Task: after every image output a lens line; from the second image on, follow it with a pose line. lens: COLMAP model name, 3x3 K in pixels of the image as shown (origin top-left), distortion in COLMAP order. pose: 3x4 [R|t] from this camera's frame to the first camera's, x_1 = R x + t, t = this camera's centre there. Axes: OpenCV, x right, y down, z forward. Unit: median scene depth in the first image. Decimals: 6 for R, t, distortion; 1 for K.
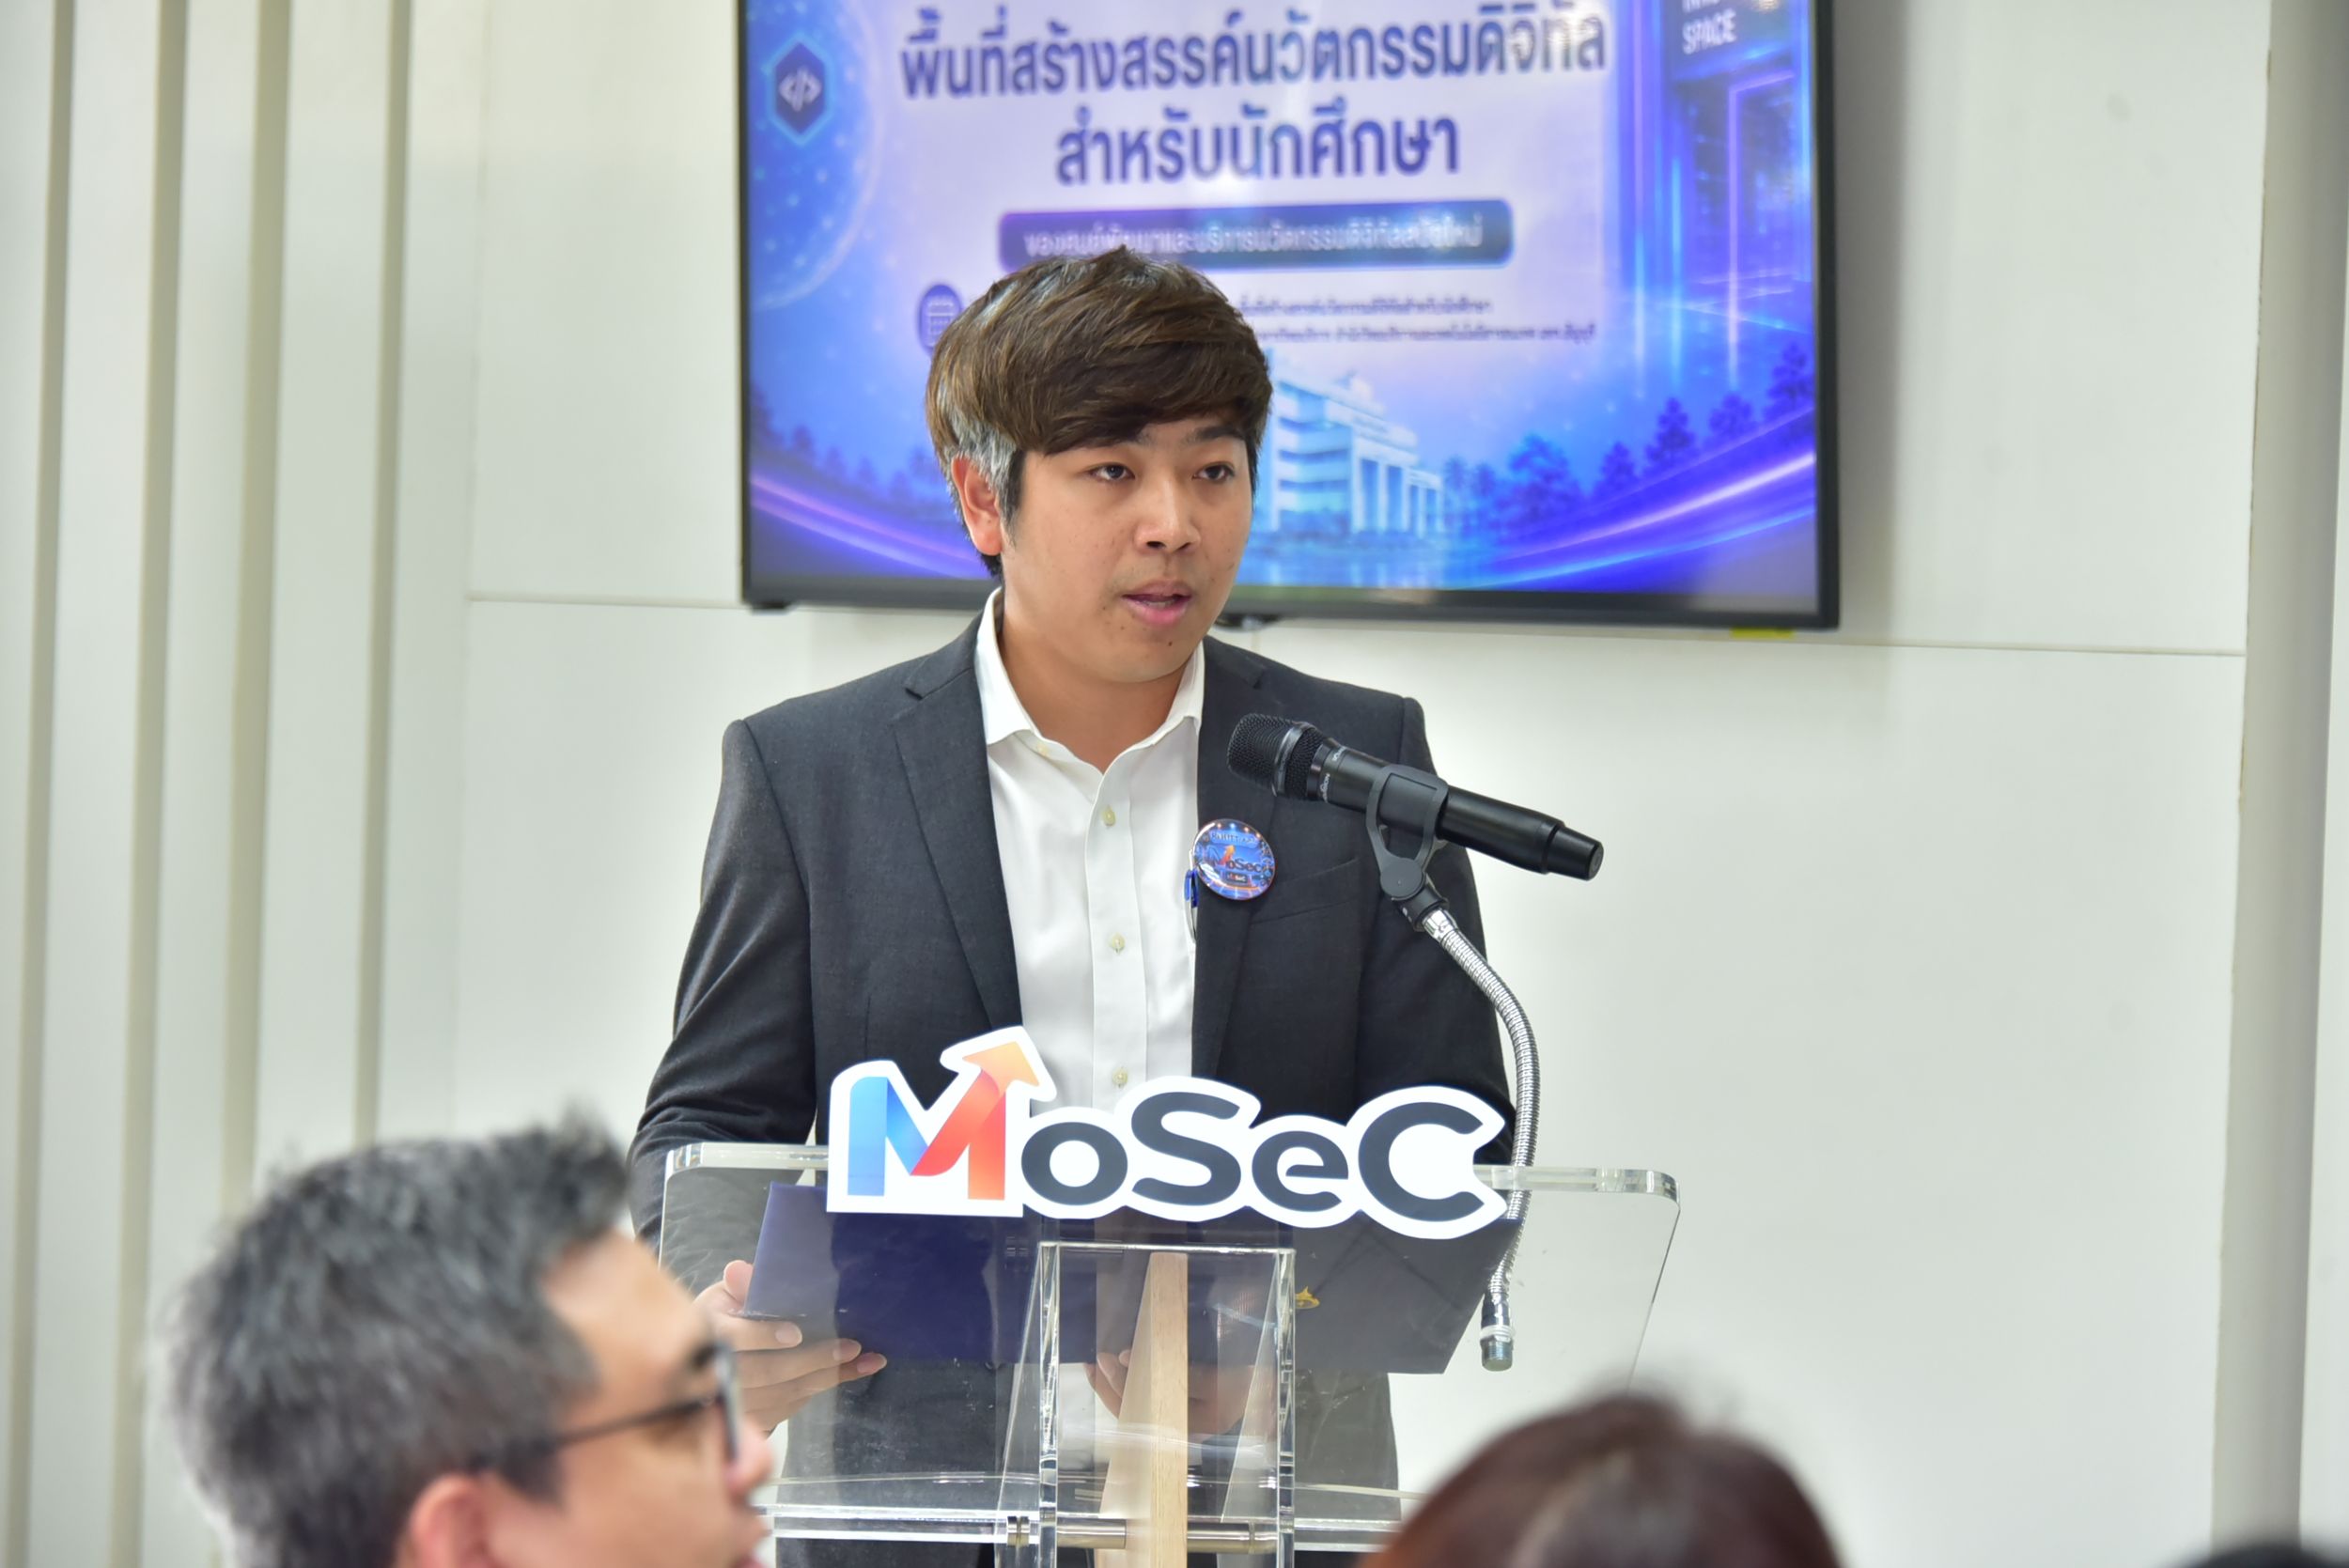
lens RADIAL K [[8866.1, 0, 1173.6], [0, 8866.1, 787.4], [0, 0, 1]] dist [-0.703527, 0.000000]
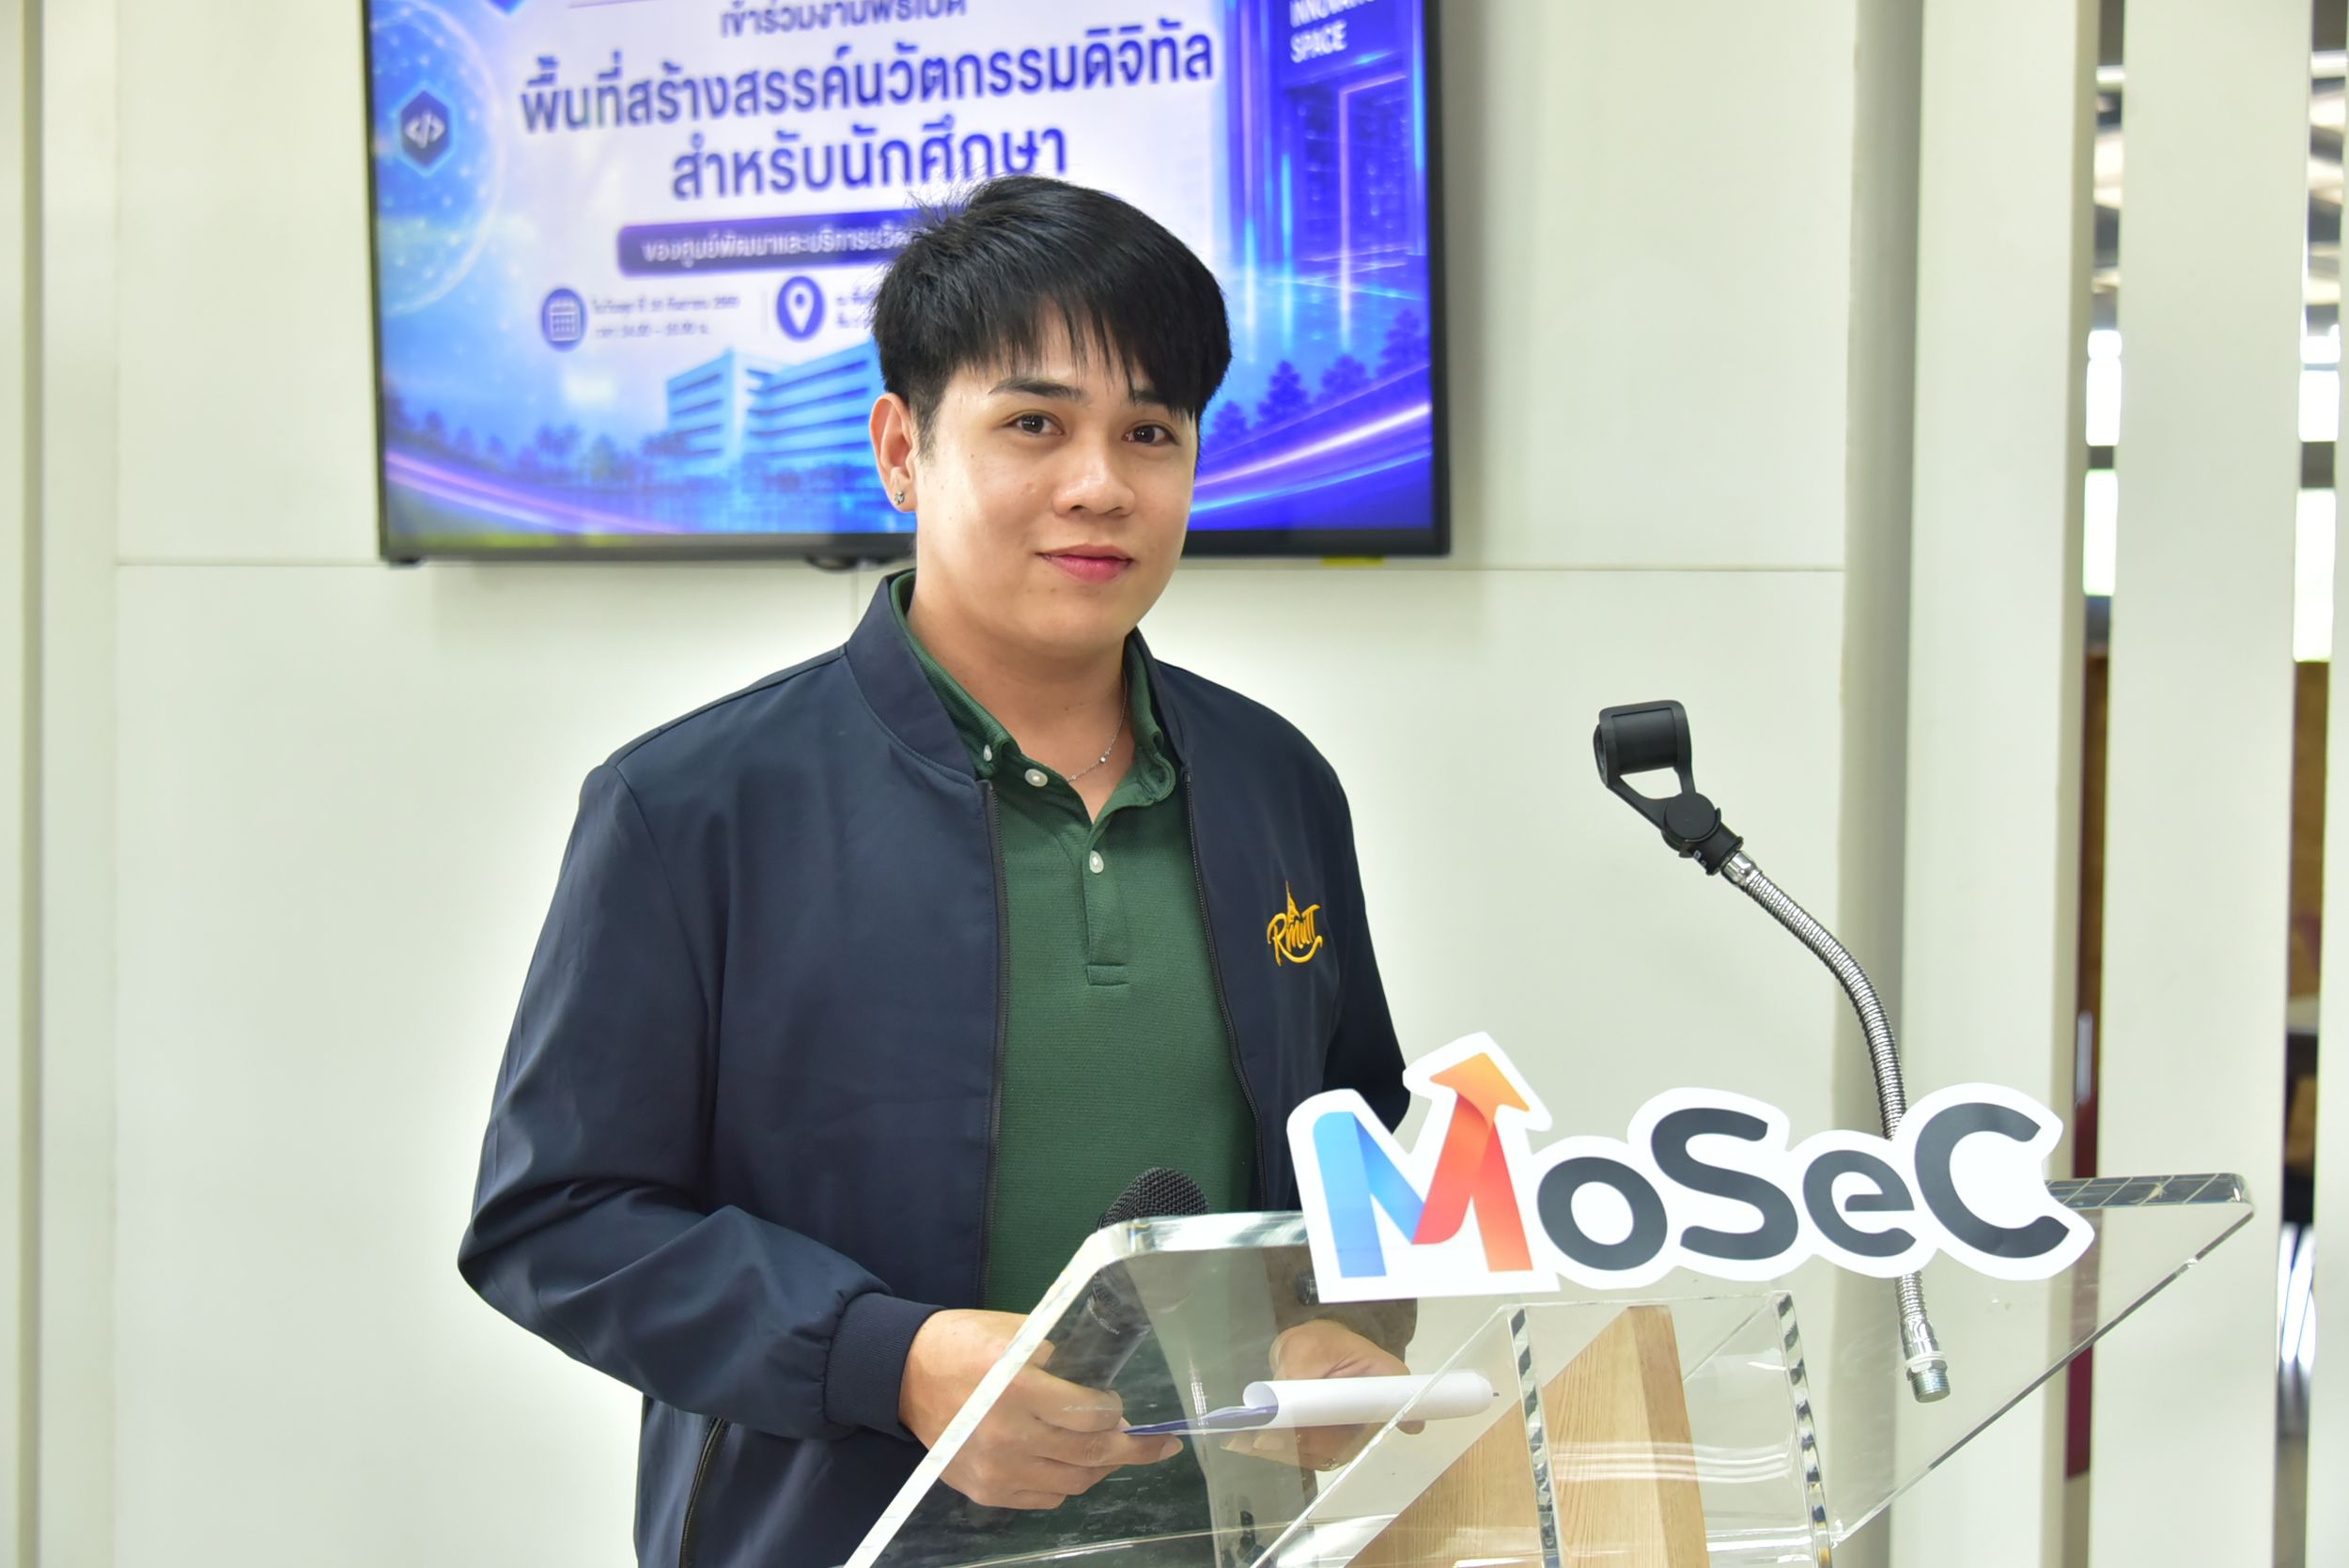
lens RADIAL K [[4174.2, 0, 1170.4], [0, 4174.2, 774.2], [0, 0, 1]] dist [-0.134988, 0.000000]
pose [[0.967326, -0.028635, 0.251912, -0.095504], [0.022880, 0.999407, 0.025748, -0.004005], [-0.252499, -0.019143, 0.967408, 0.459592]]
